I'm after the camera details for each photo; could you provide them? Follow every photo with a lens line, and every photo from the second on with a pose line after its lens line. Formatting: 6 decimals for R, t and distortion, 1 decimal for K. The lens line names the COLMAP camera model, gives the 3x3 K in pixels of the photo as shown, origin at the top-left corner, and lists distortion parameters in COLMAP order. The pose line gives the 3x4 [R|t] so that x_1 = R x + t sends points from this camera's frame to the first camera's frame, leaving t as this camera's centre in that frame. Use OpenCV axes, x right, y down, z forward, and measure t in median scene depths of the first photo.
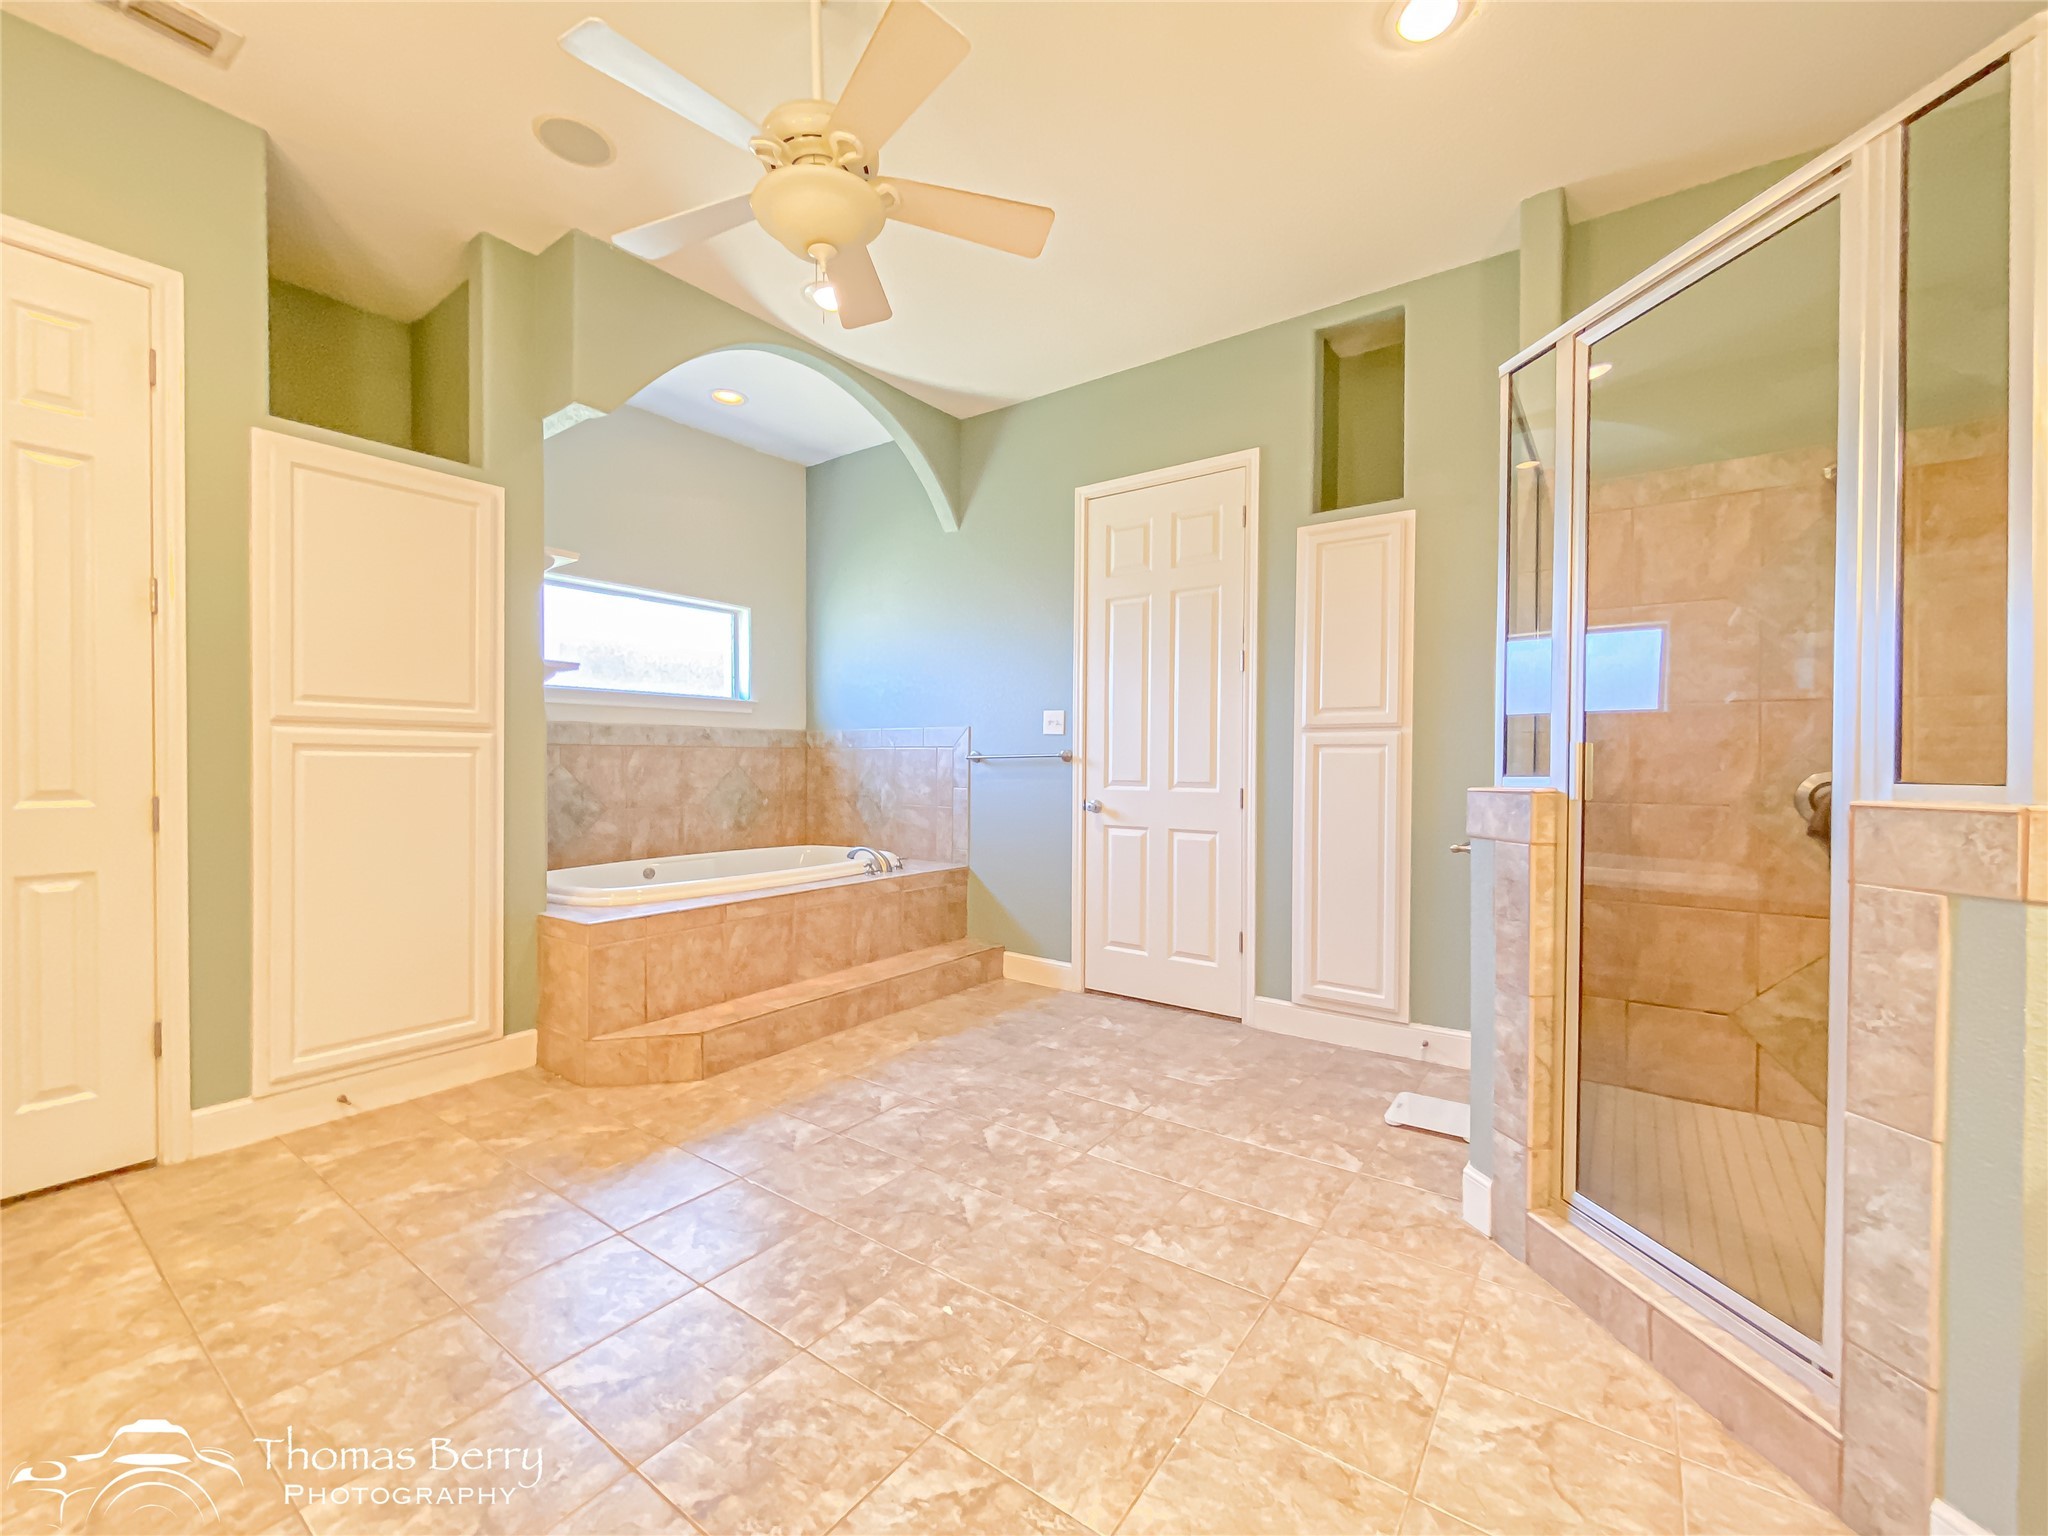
lens RADIAL K [[838.2, 0, 1044.9], [0, 838.2, 767.4], [0, 0, 1]] dist [0.006925, -0.003075]
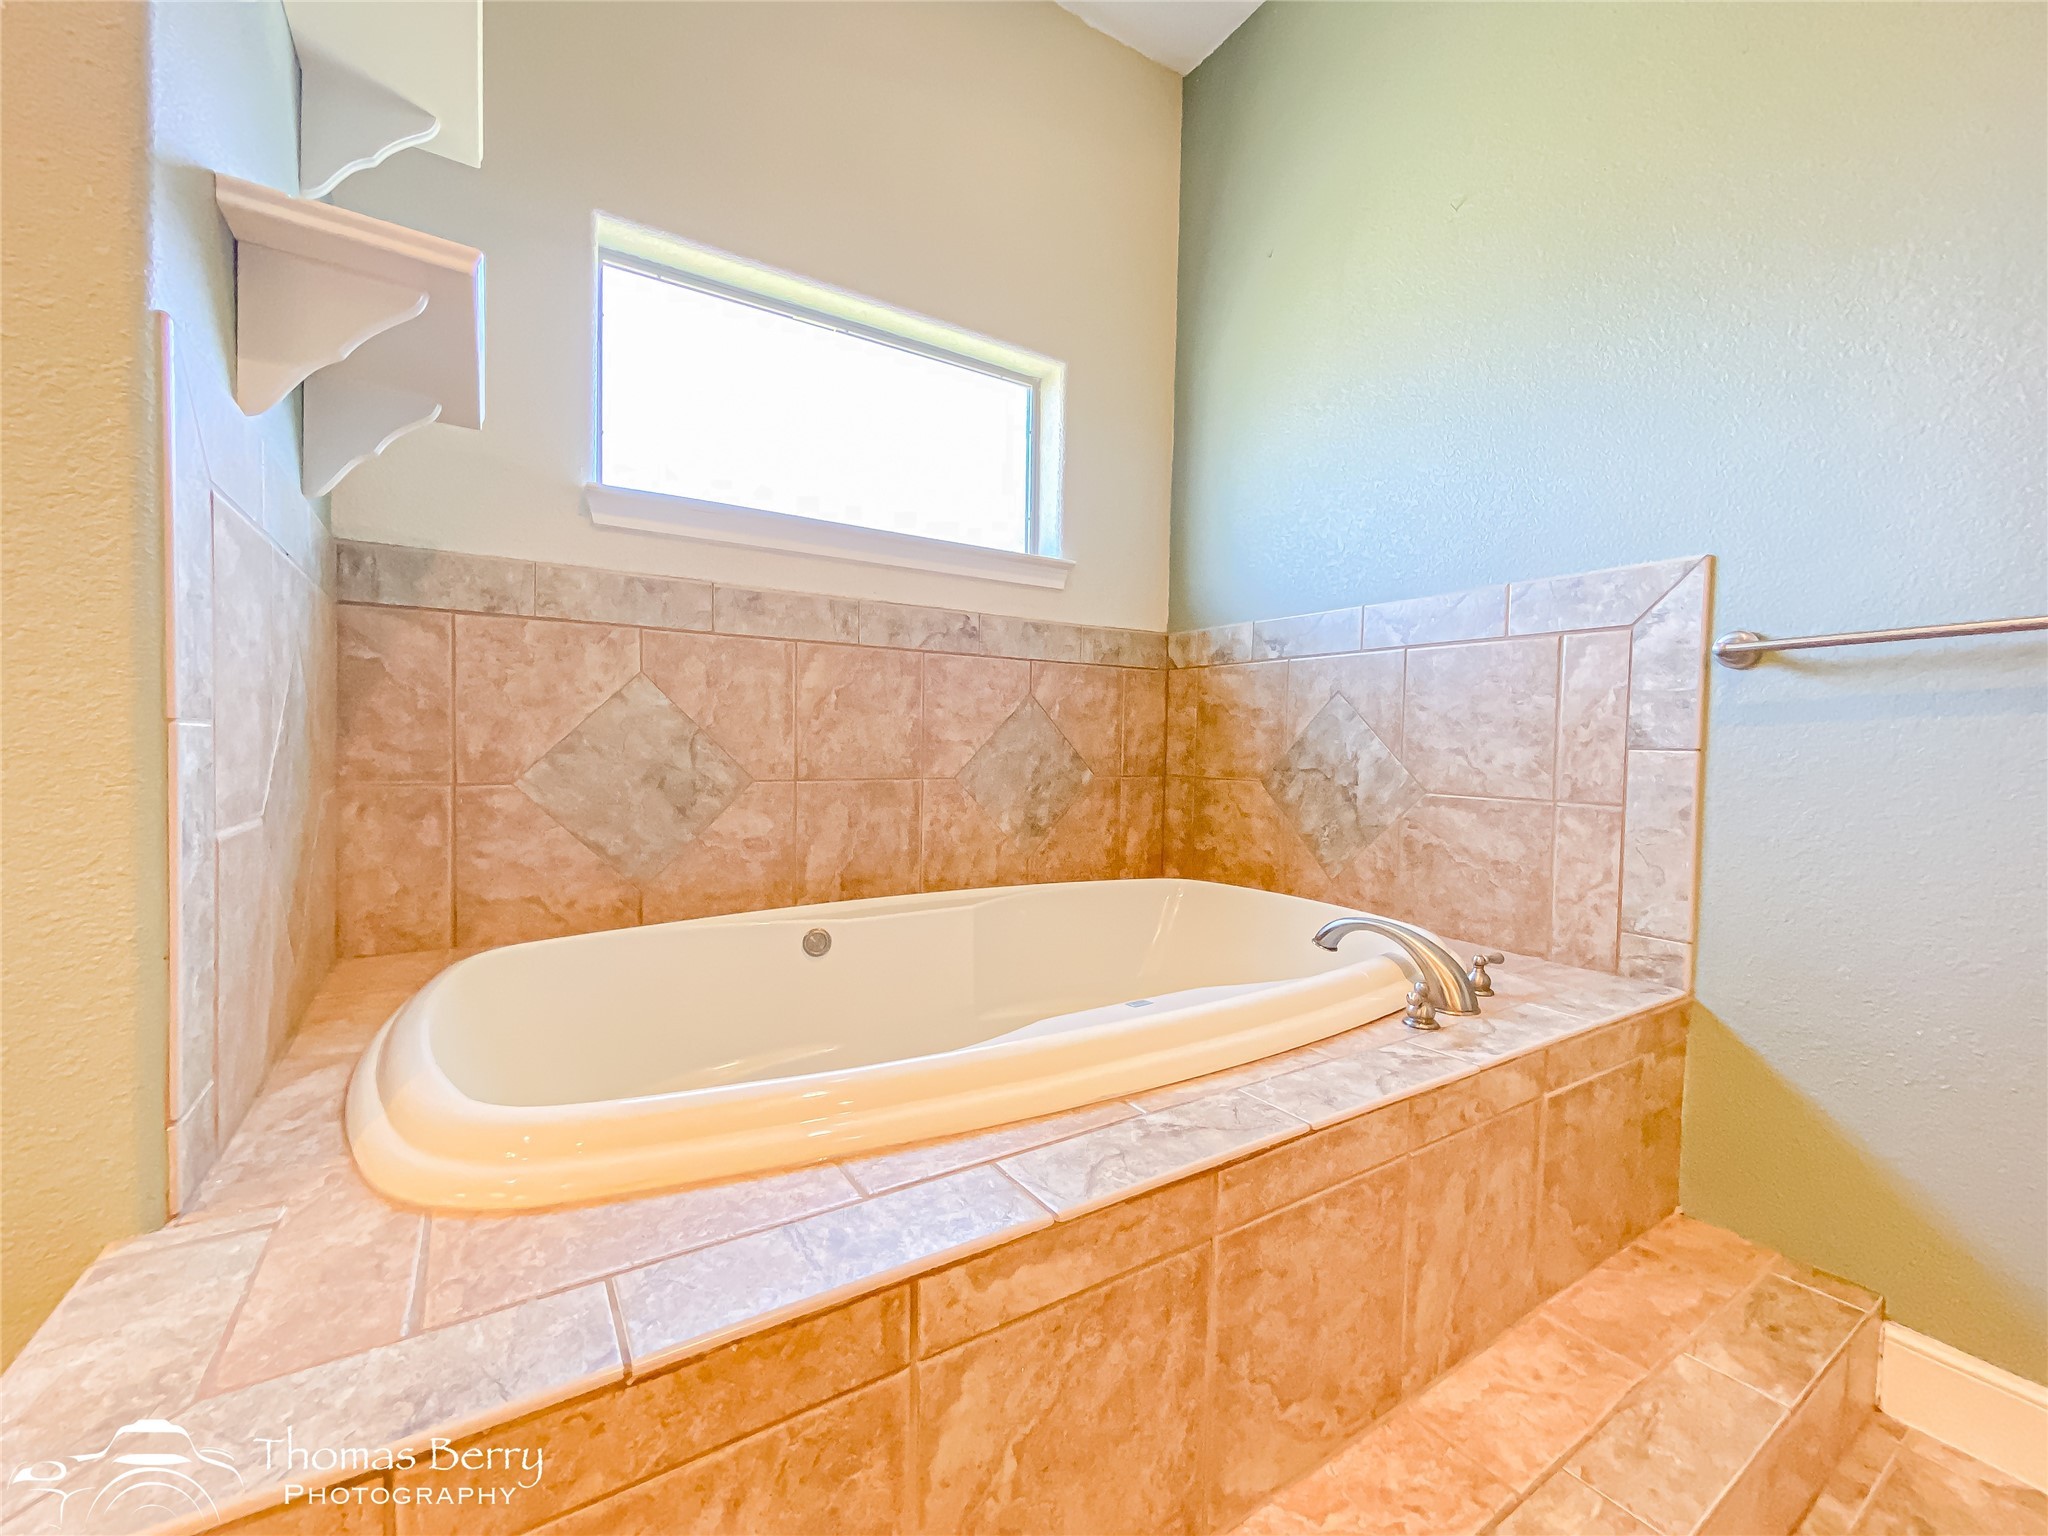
lens RADIAL K [[838.2, 0, 1036.5], [0, 838.2, 770.4], [0, 0, 1]] dist [0.006925, -0.003075]
pose [[0.932160, 0.025597, -0.361139, -0.233013], [-0.017697, 0.999527, 0.025165, 0.031829], [0.361613, -0.017067, 0.932172, 0.676265]]
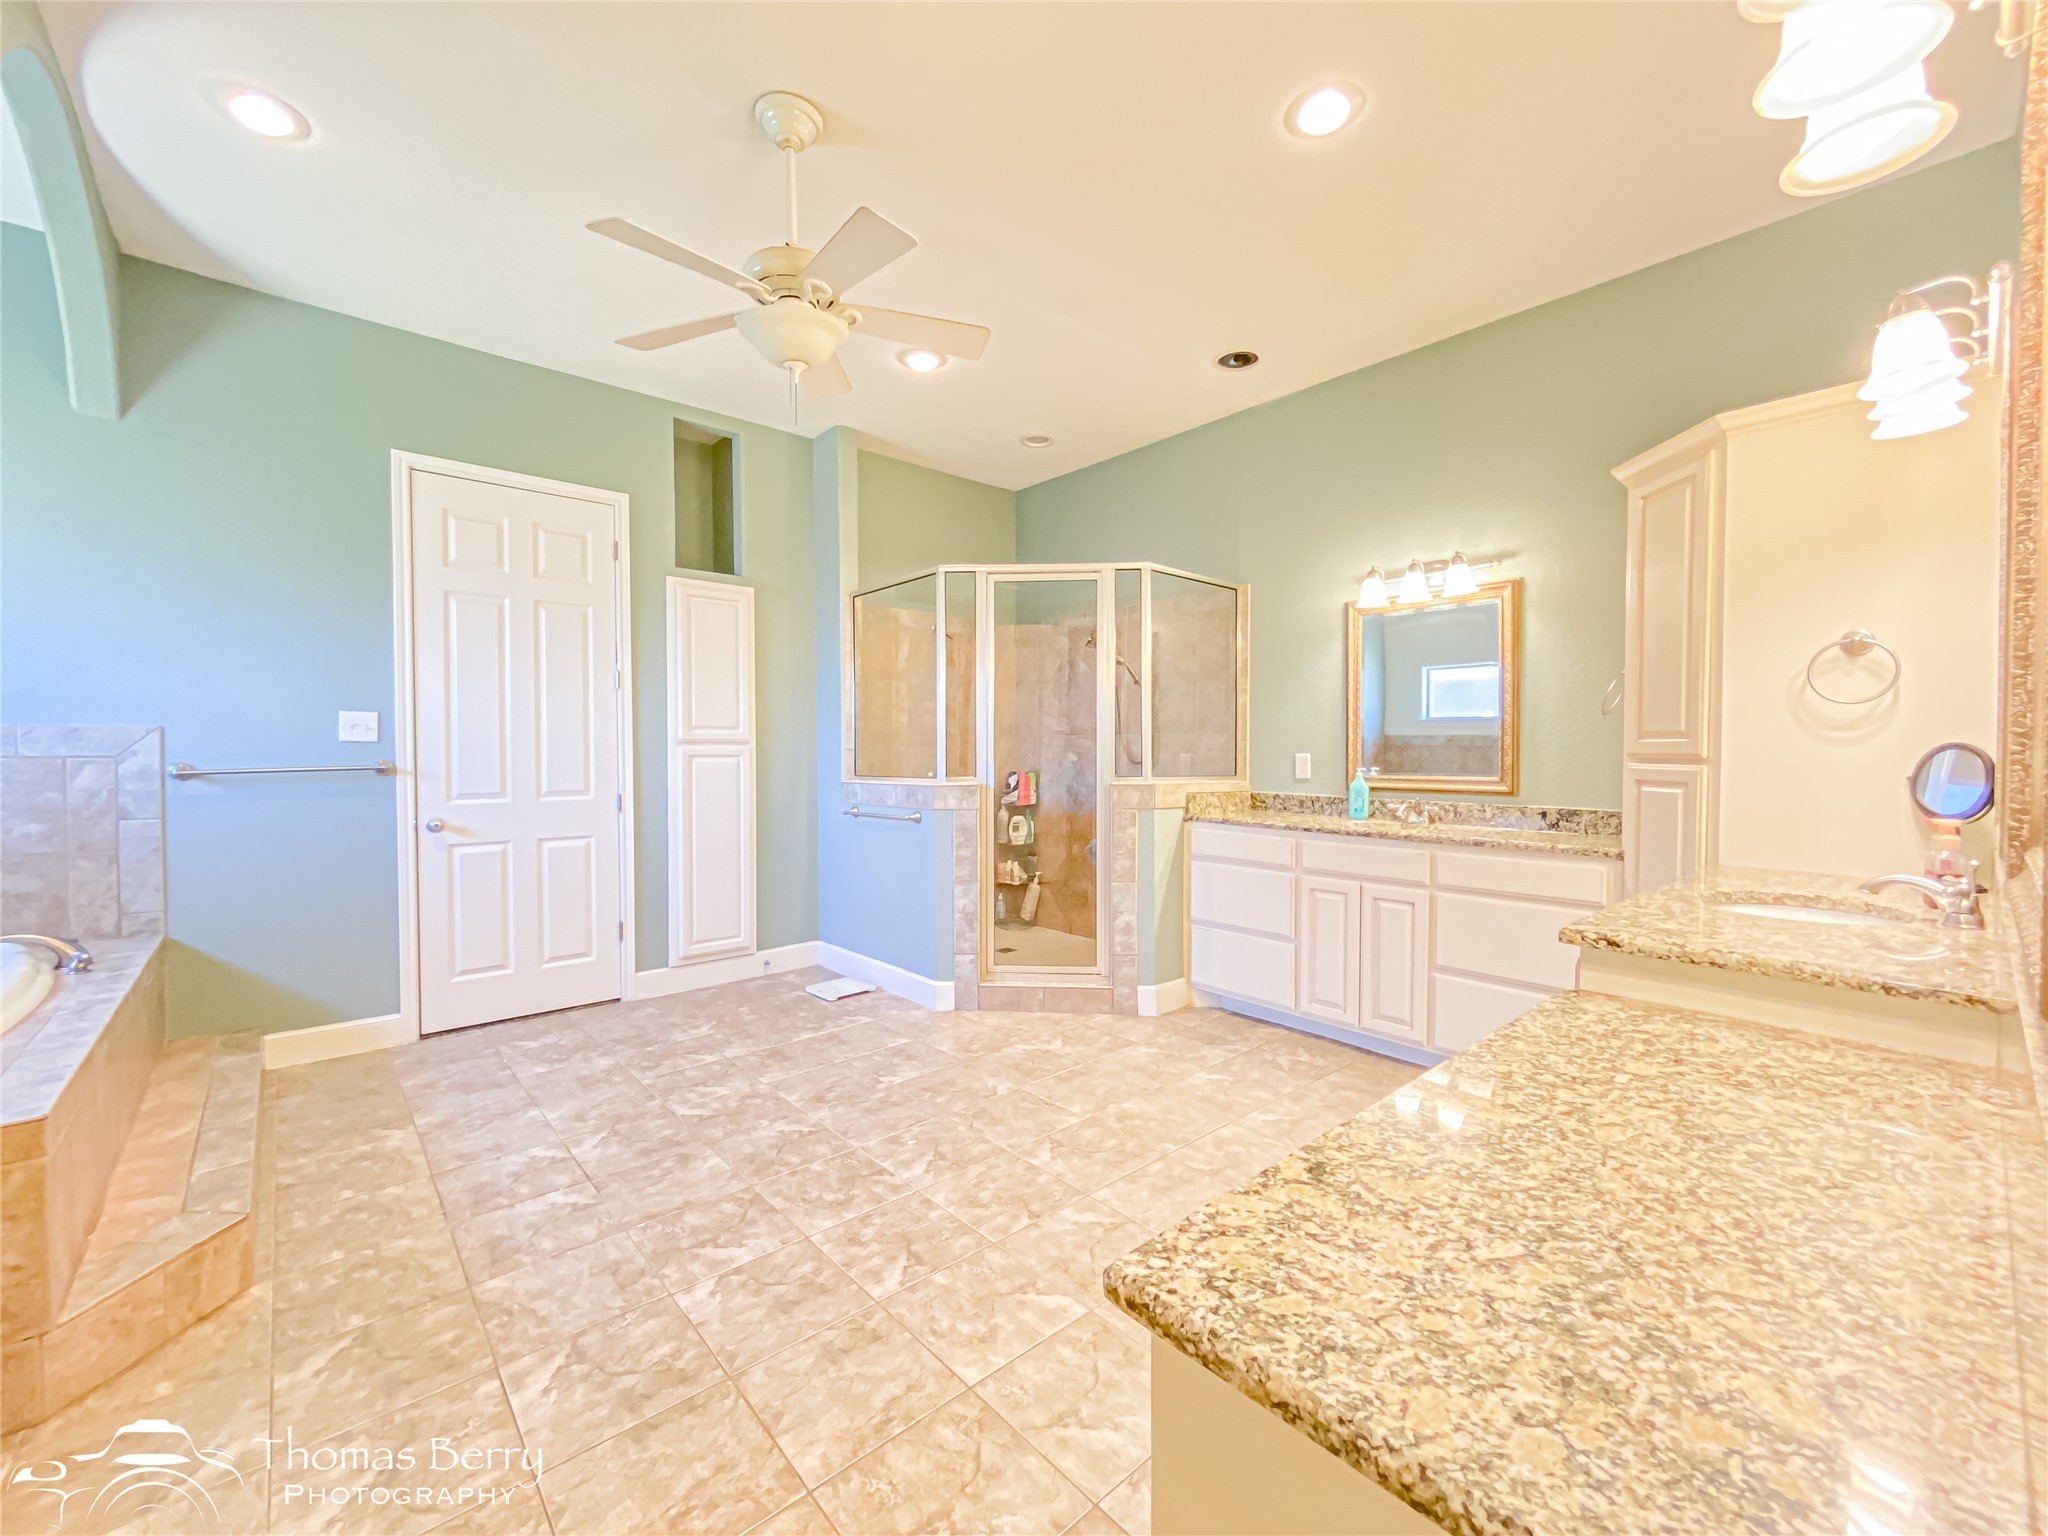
lens RADIAL K [[838.2, 0, 1018.6], [0, 838.2, 771.6], [0, 0, 1]] dist [0.006925, -0.003075]
pose [[0.222165, -0.029606, 0.974560, -0.656953], [0.009794, 0.999556, 0.028133, -0.027730], [-0.974960, 0.003295, 0.222356, 0.202157]]
